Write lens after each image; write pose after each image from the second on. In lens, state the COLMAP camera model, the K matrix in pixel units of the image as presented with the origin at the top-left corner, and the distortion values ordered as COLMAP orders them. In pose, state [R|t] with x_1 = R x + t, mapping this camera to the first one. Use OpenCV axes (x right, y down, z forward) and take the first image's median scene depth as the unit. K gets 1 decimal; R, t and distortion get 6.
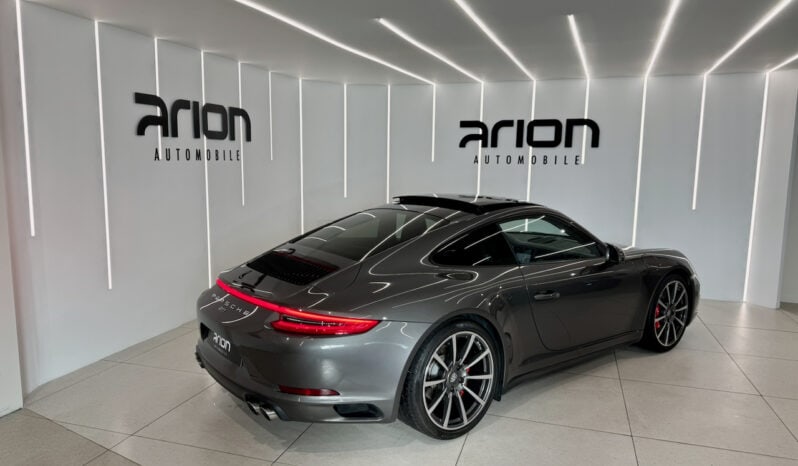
lens RADIAL K [[561.1, 0, 386.9], [0, 561.1, 234.8], [0, 0, 1]] dist [0.076838, -0.087998]
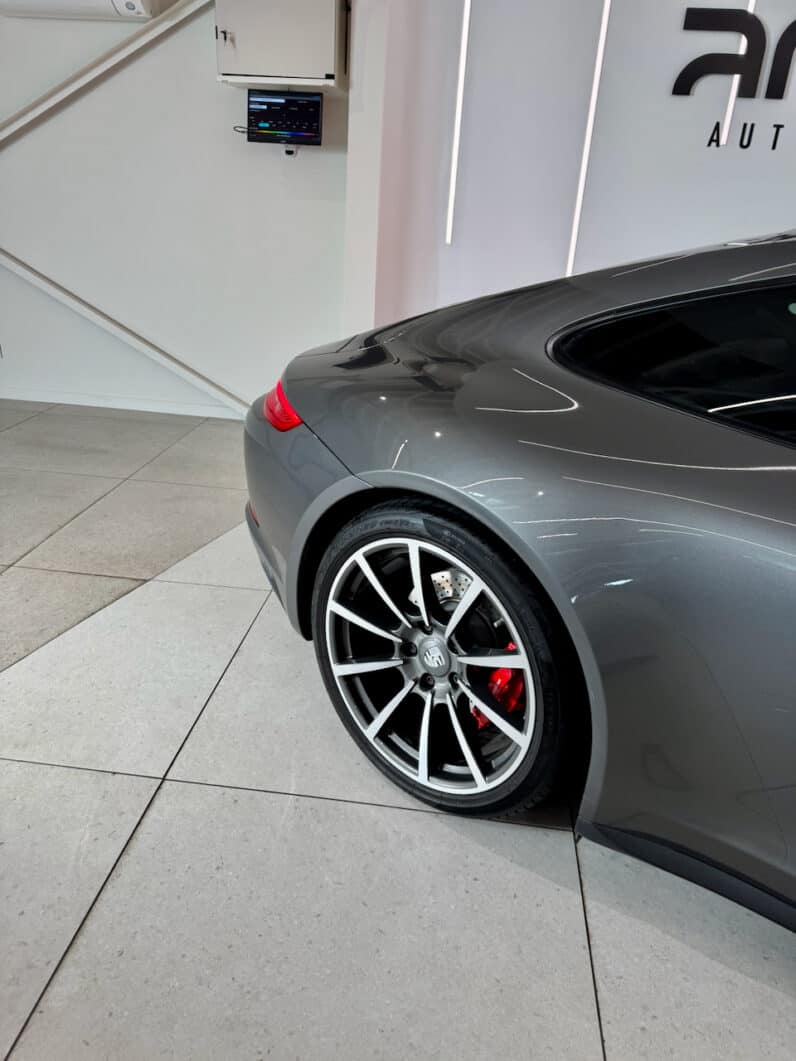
lens RADIAL K [[763.3, 0, 380.4], [0, 763.3, 529.1], [0, 0, 1]] dist [0.027994, -0.037949]
pose [[0.180795, 0.389738, -0.903005, 0.253064], [-0.179625, 0.915777, 0.359287, -0.000651], [0.966979, 0.097245, 0.235574, 0.394915]]
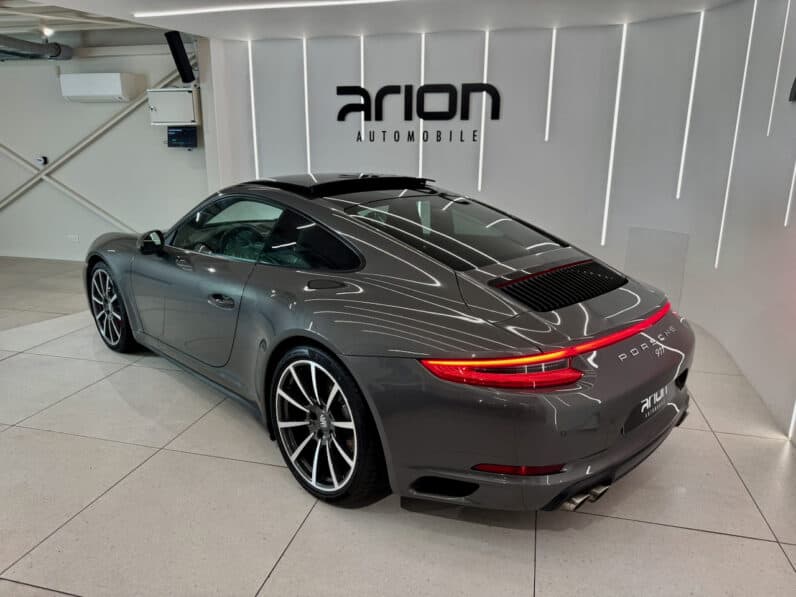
lens RADIAL K [[572.7, 0, 378.3], [0, 572.7, 297.5], [0, 0, 1]] dist [0.027994, -0.037949]
pose [[0.044329, 0.239435, -0.969900, 0.642702], [-0.140055, 0.962756, 0.231271, -0.070744], [0.989151, 0.125588, 0.076212, 0.712760]]
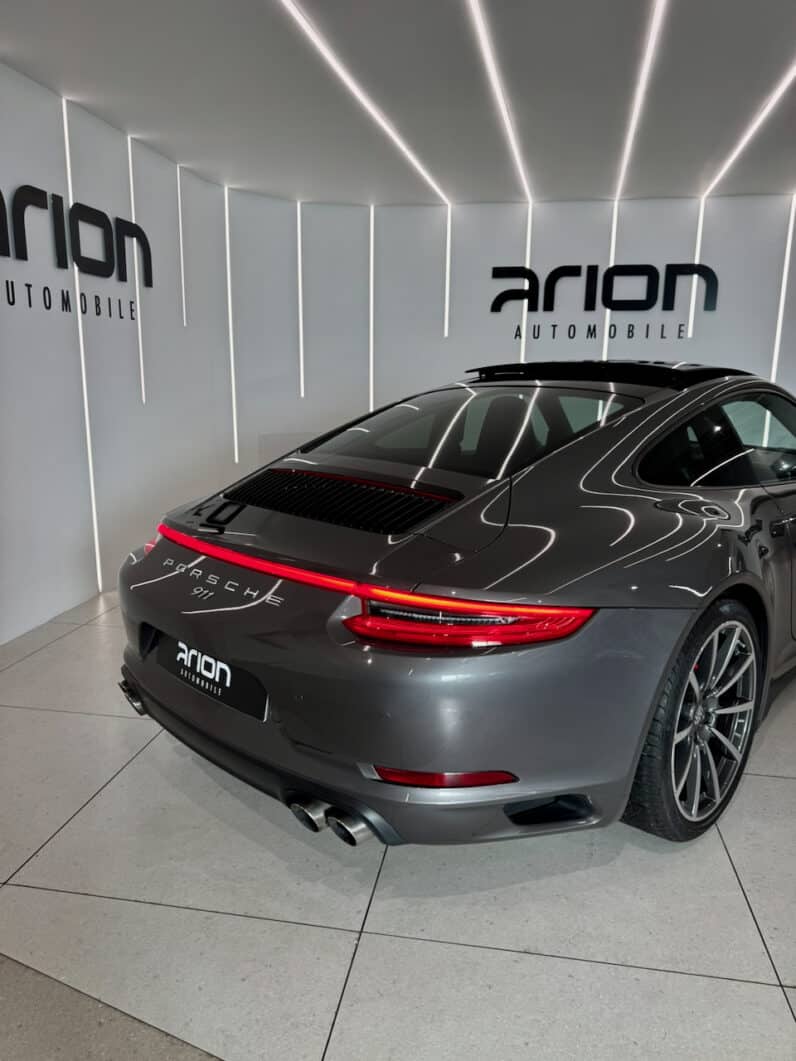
lens RADIAL K [[763.3, 0, 393.3], [0, 763.3, 529.2], [0, 0, 1]] dist [0.027994, -0.037949]
pose [[0.990132, -0.028054, 0.137300, -0.106999], [0.017886, 0.997043, 0.074736, 0.018856], [-0.138991, -0.071543, 0.987706, 0.186044]]
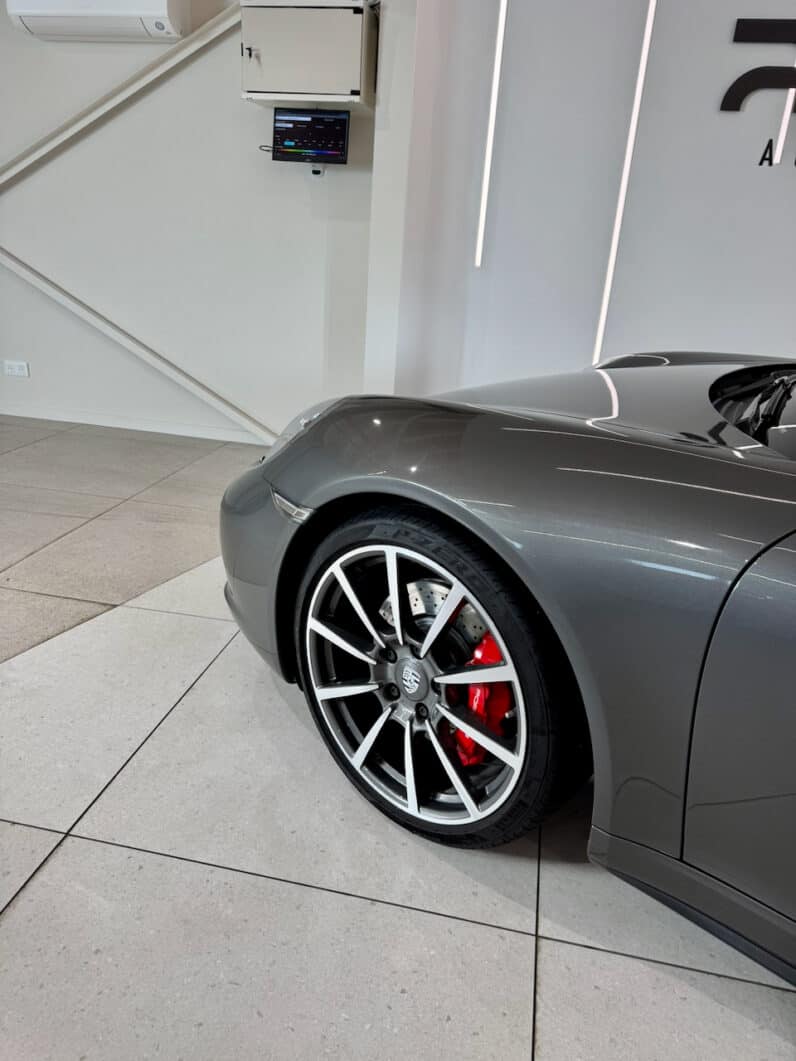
lens RADIAL K [[763.3, 0, 380.8], [0, 763.3, 526.8], [0, 0, 1]] dist [0.027994, -0.037949]
pose [[0.098725, 0.346617, -0.932797, 0.227724], [-0.189542, 0.926765, 0.324315, 0.008862], [0.976897, 0.144786, 0.157194, 0.432218]]
